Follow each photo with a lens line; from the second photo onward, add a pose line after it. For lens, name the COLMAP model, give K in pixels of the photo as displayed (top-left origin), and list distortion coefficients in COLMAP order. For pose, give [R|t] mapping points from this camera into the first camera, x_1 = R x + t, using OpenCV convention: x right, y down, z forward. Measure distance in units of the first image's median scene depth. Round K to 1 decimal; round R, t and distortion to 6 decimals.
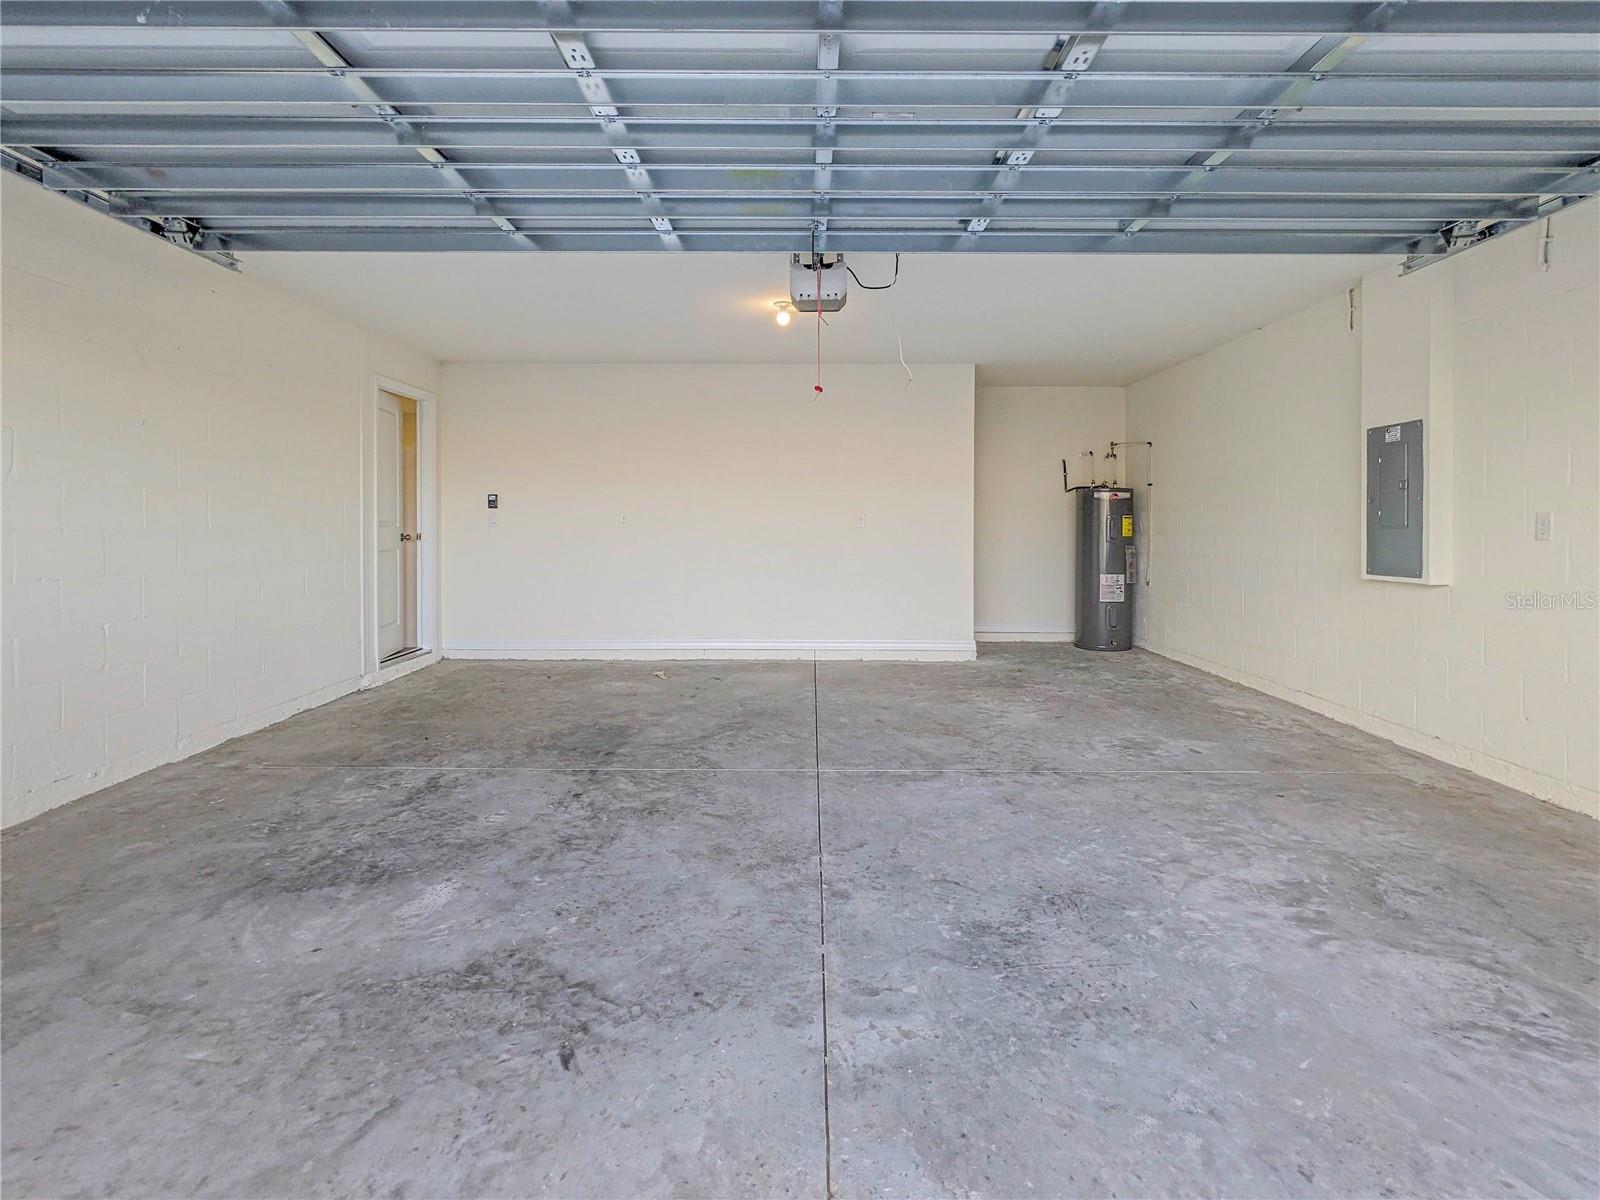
lens RADIAL K [[782.5, 0, 801.8], [0, 782.5, 599.8], [0, 0, 1]] dist [-0.000513, 0.002411]
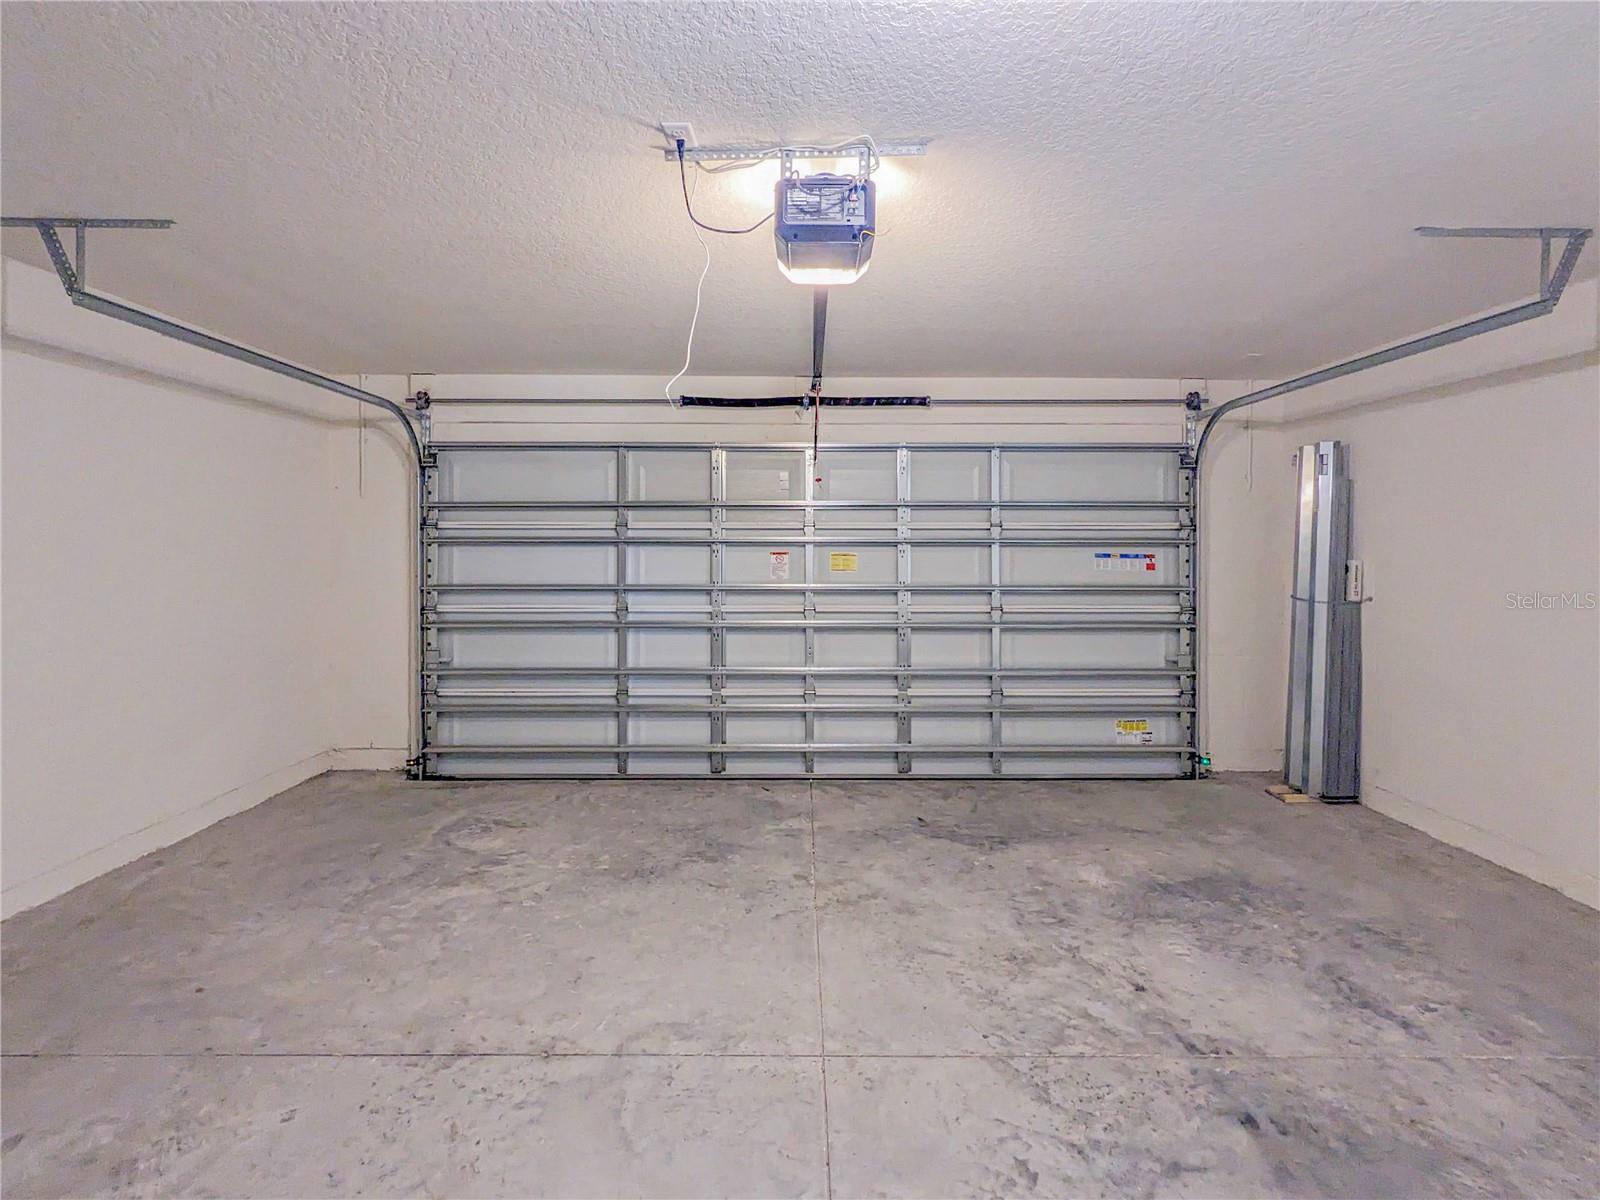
lens RADIAL K [[782.5, 0, 800.2], [0, 782.5, 595.5], [0, 0, 1]] dist [-0.000513, 0.002411]
pose [[-0.999919, -0.004583, -0.011900, 0.069771], [-0.006439, 0.986943, 0.160942, -0.332666], [0.011007, 0.161006, -0.986892, 2.293621]]
